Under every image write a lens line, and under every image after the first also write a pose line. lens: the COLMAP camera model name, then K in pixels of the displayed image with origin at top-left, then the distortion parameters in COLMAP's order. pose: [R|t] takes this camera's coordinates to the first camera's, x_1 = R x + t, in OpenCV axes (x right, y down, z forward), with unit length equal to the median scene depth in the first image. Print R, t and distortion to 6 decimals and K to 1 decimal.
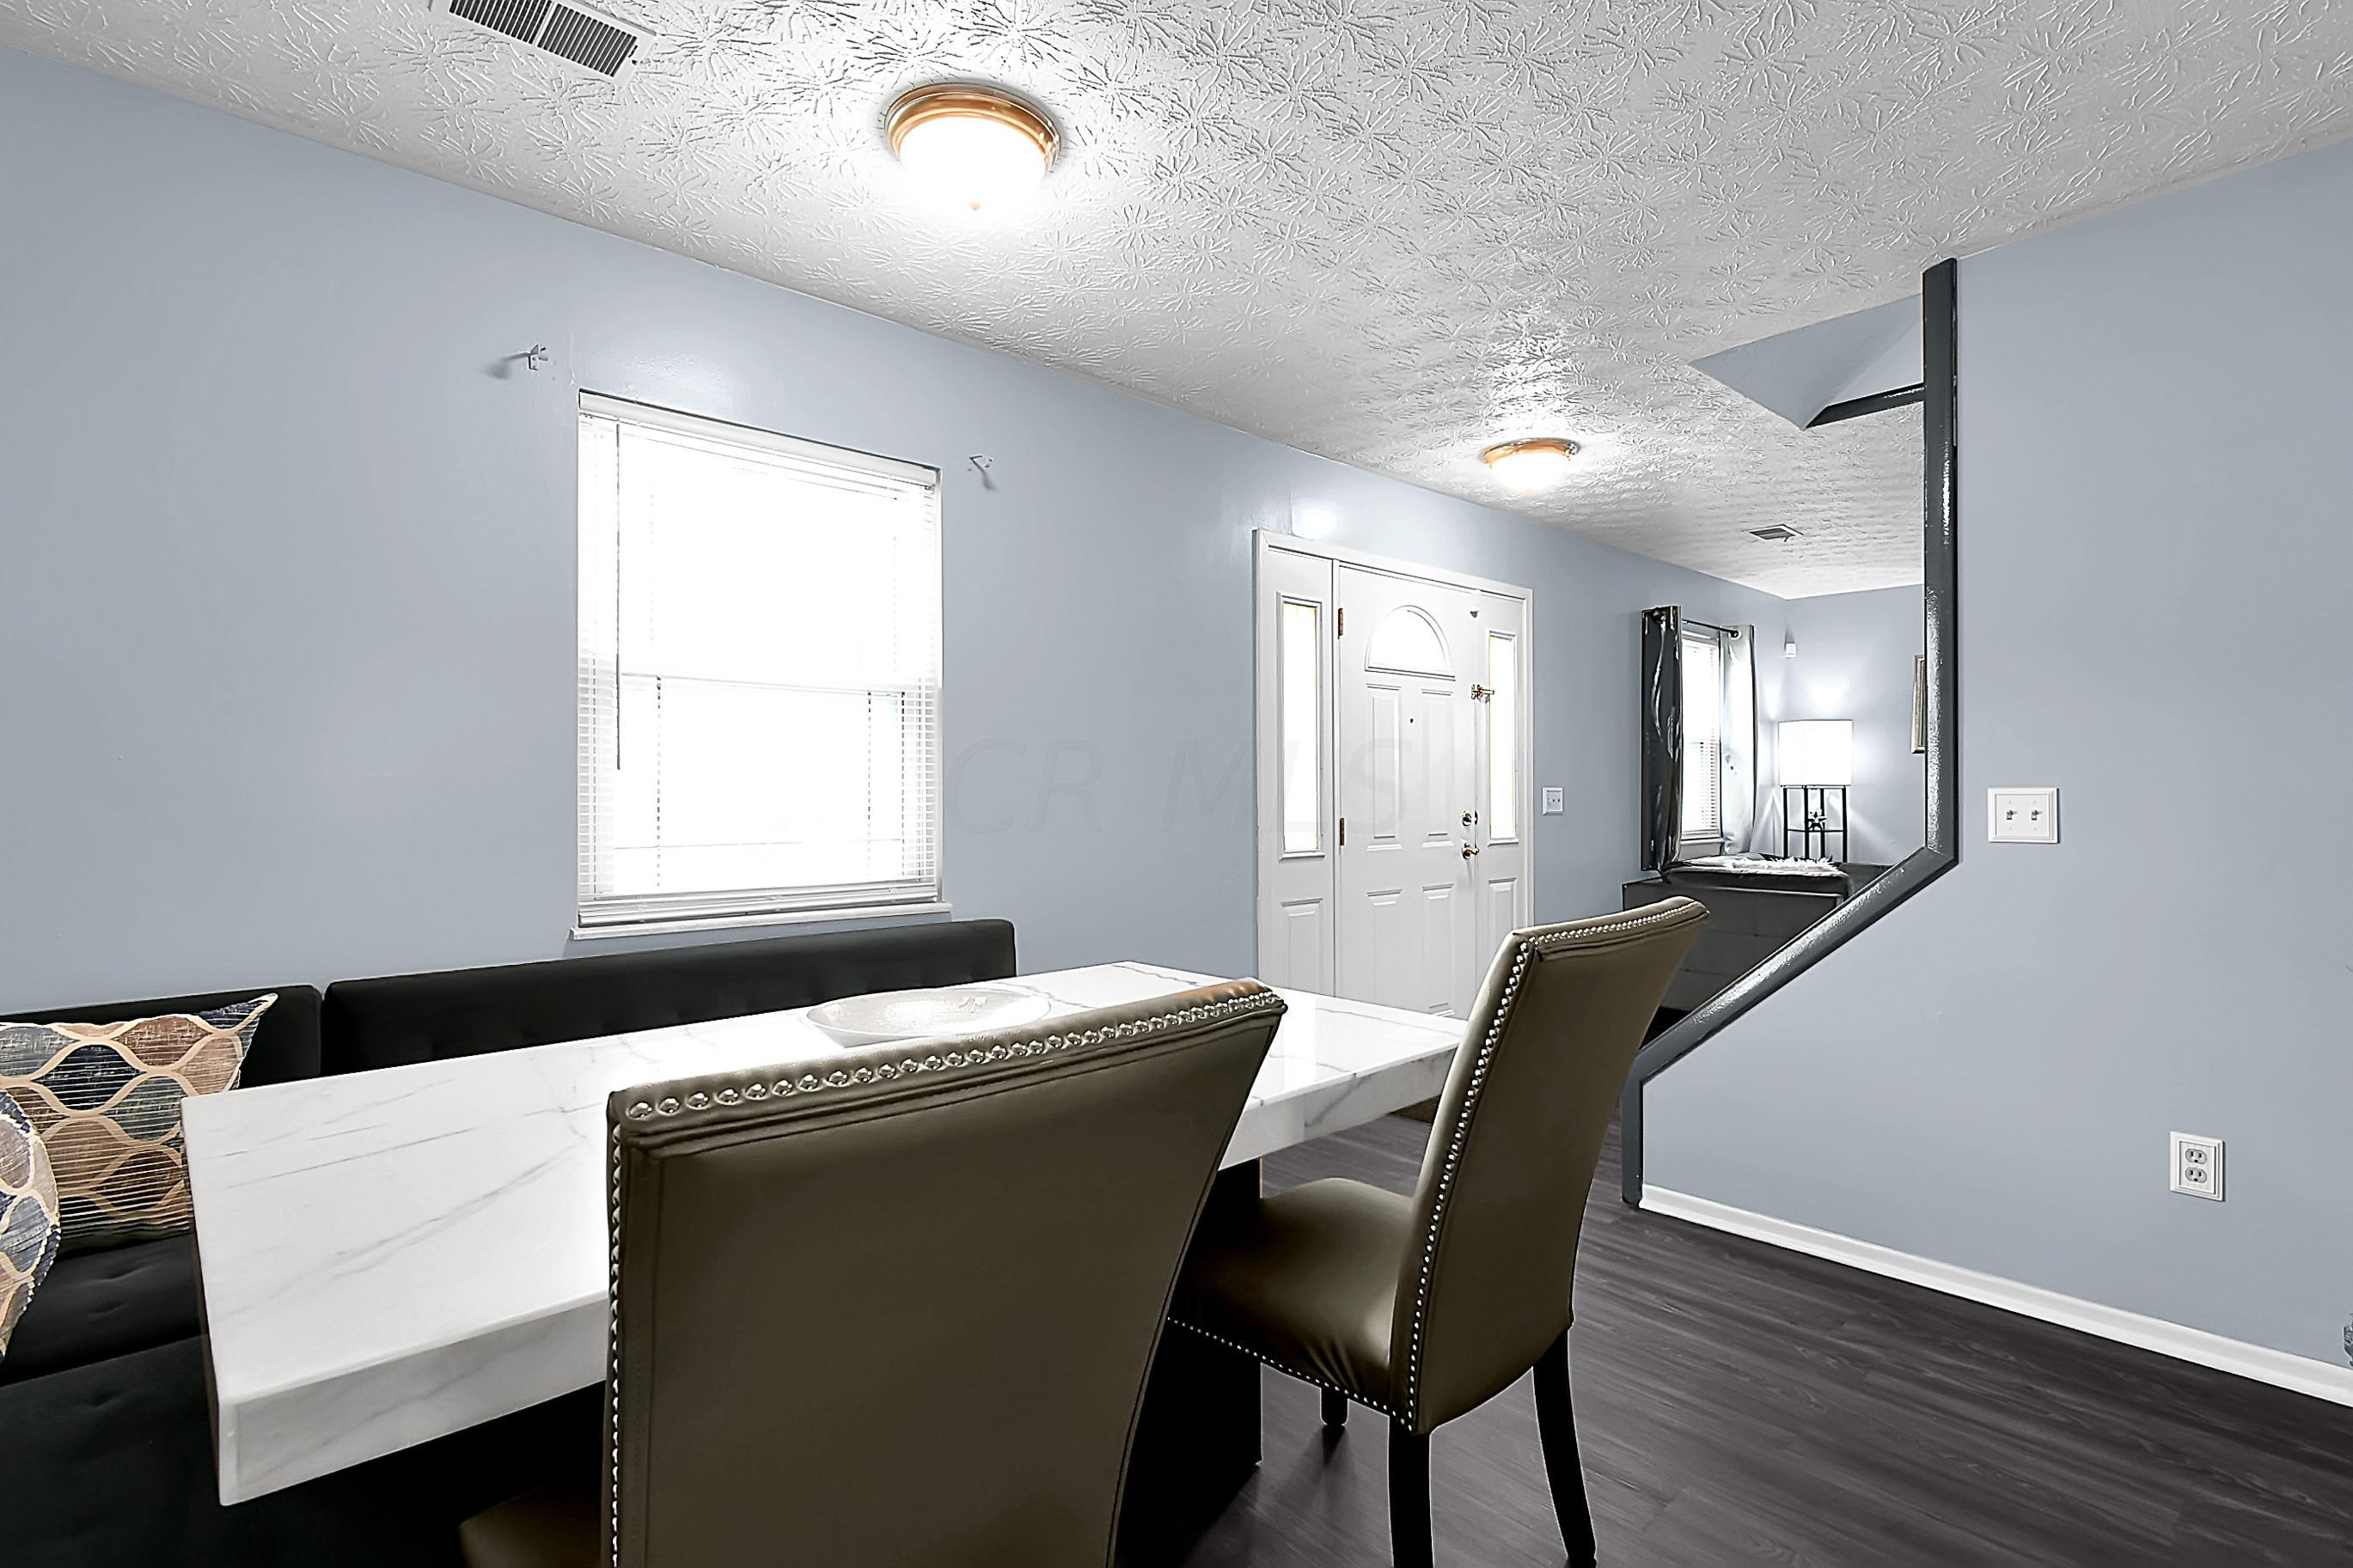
lens RADIAL K [[1071.4, 0, 1176.5], [0, 1071.4, 784.0], [0, 0, 1]] dist [0.000525, 0.000050]
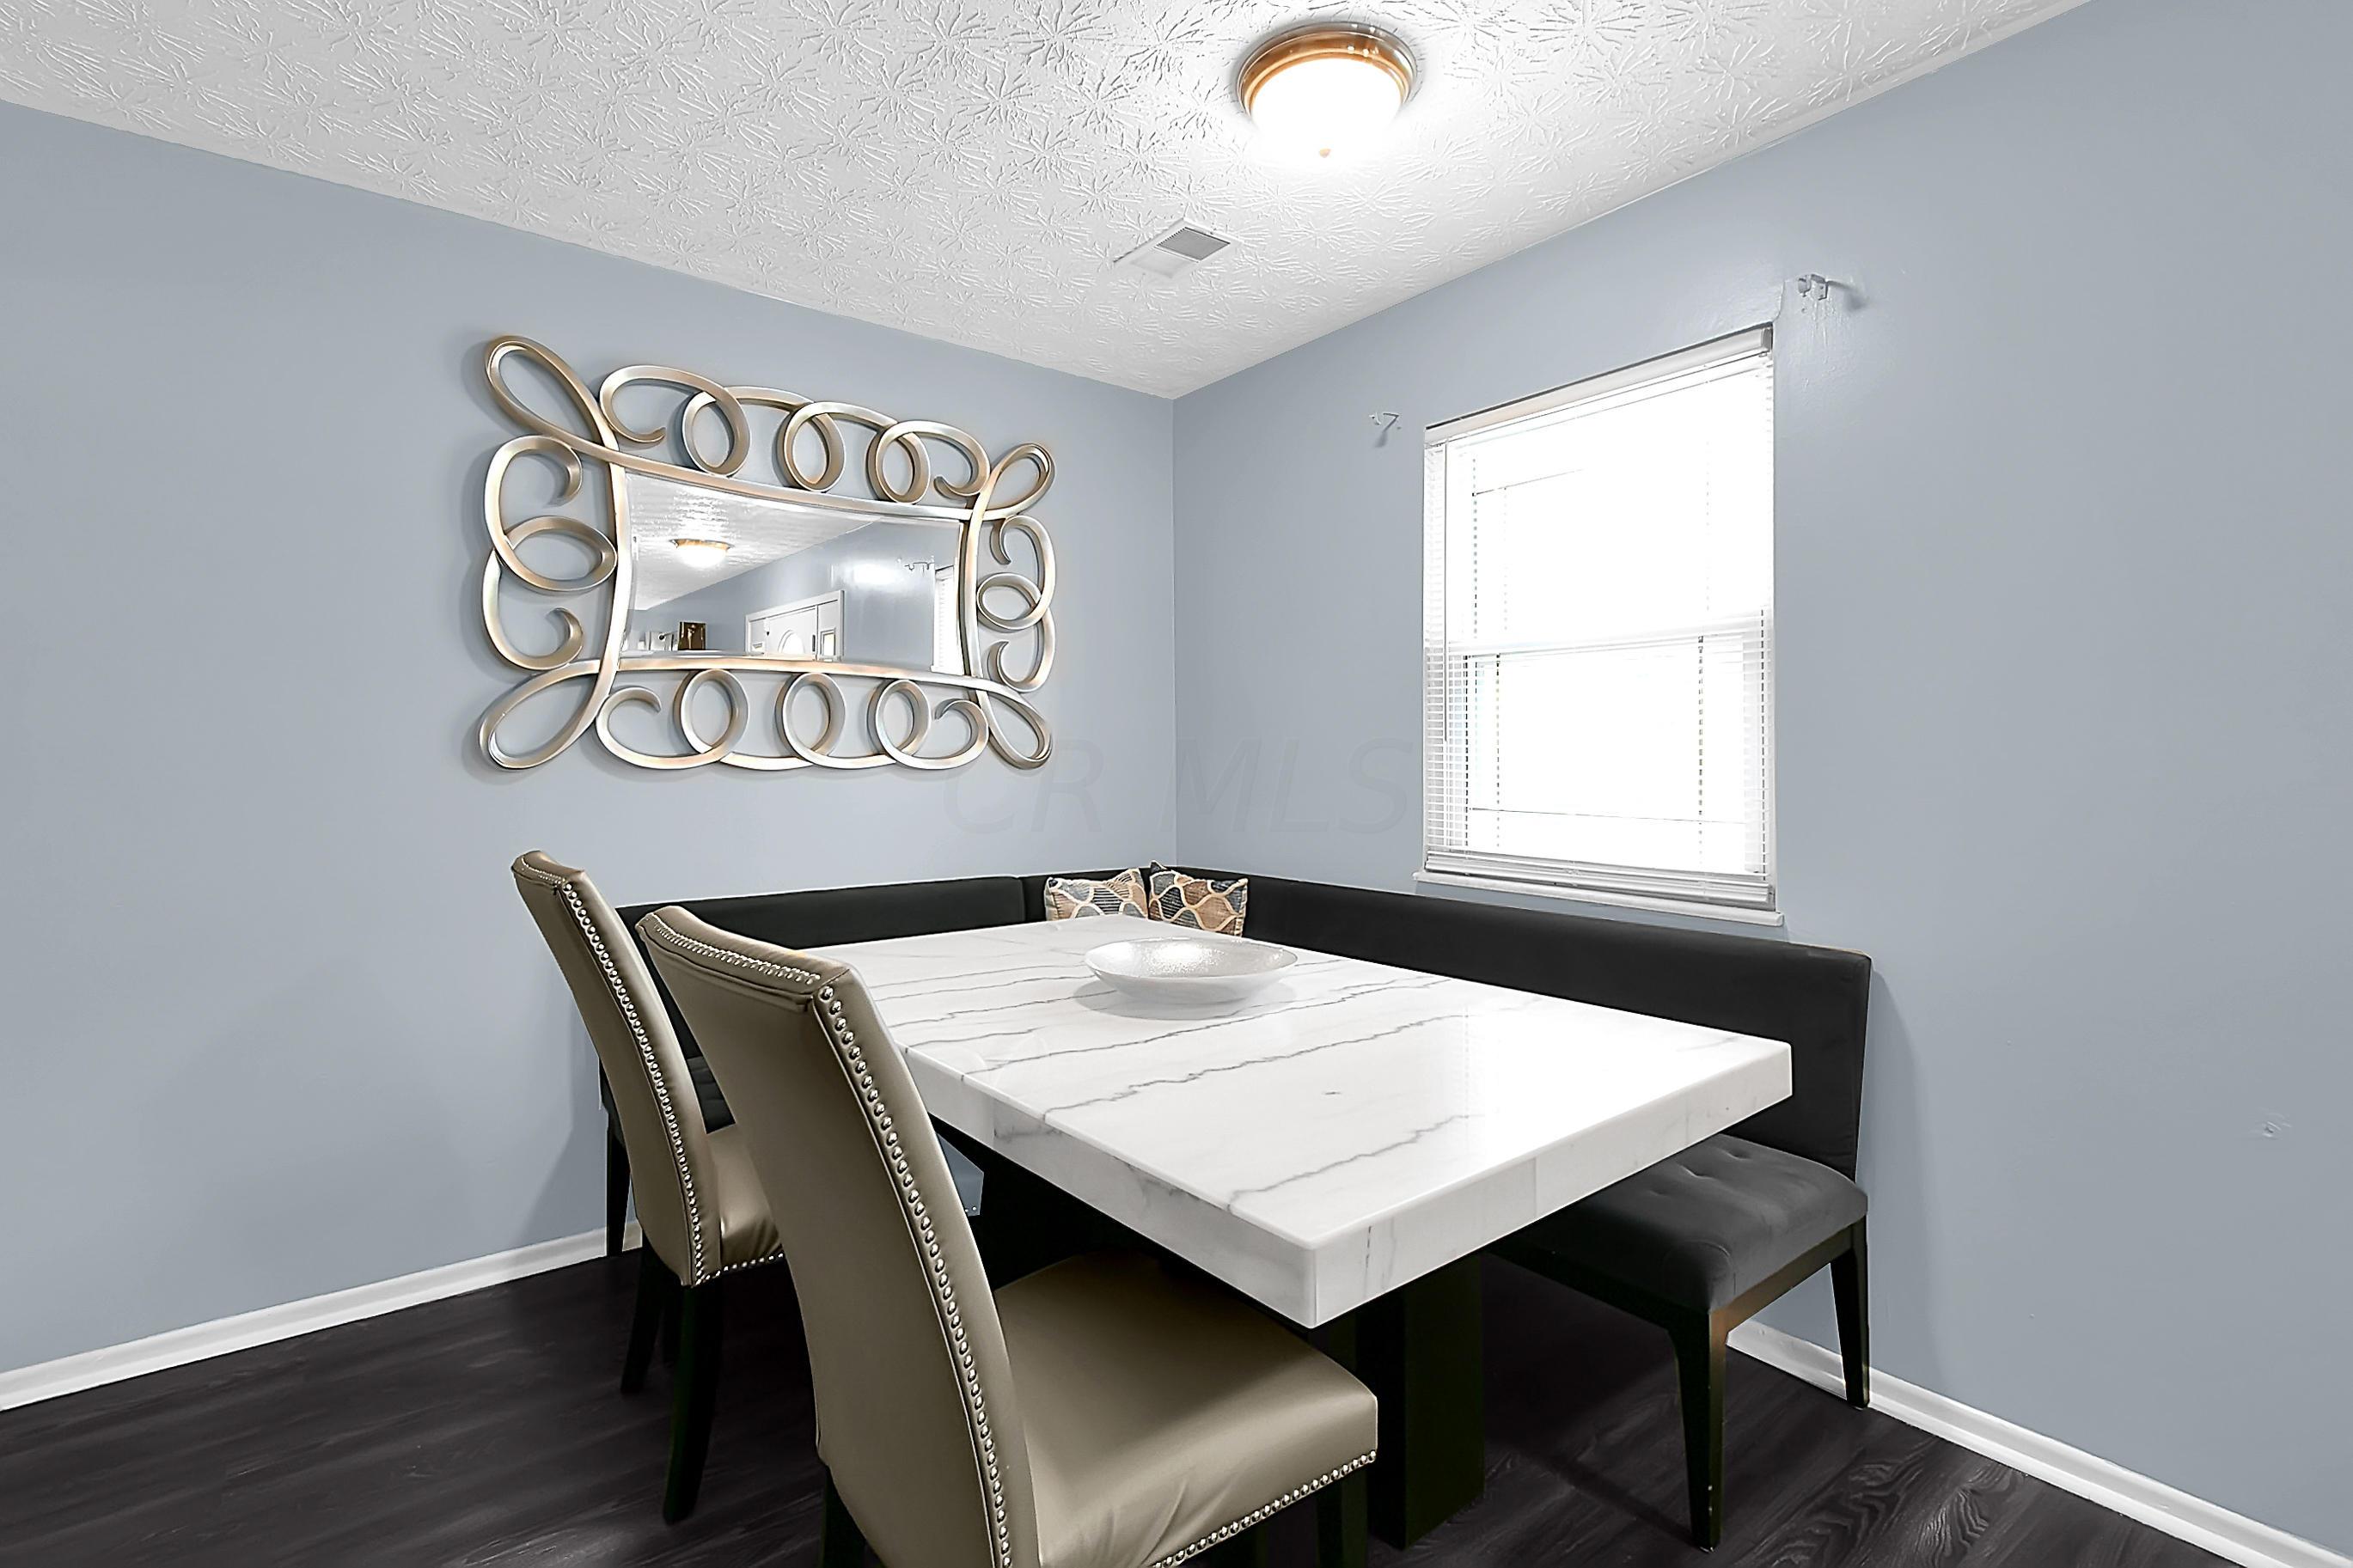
lens RADIAL K [[1064.6, 0, 1177.5], [0, 1064.6, 742.5], [0, 0, 1]] dist [-0.000086, -0.000017]
pose [[-0.070475, -0.012593, -0.997434, 0.693331], [0.004705, 0.999905, -0.012957, 0.002373], [0.997502, -0.005606, -0.070409, 0.841896]]
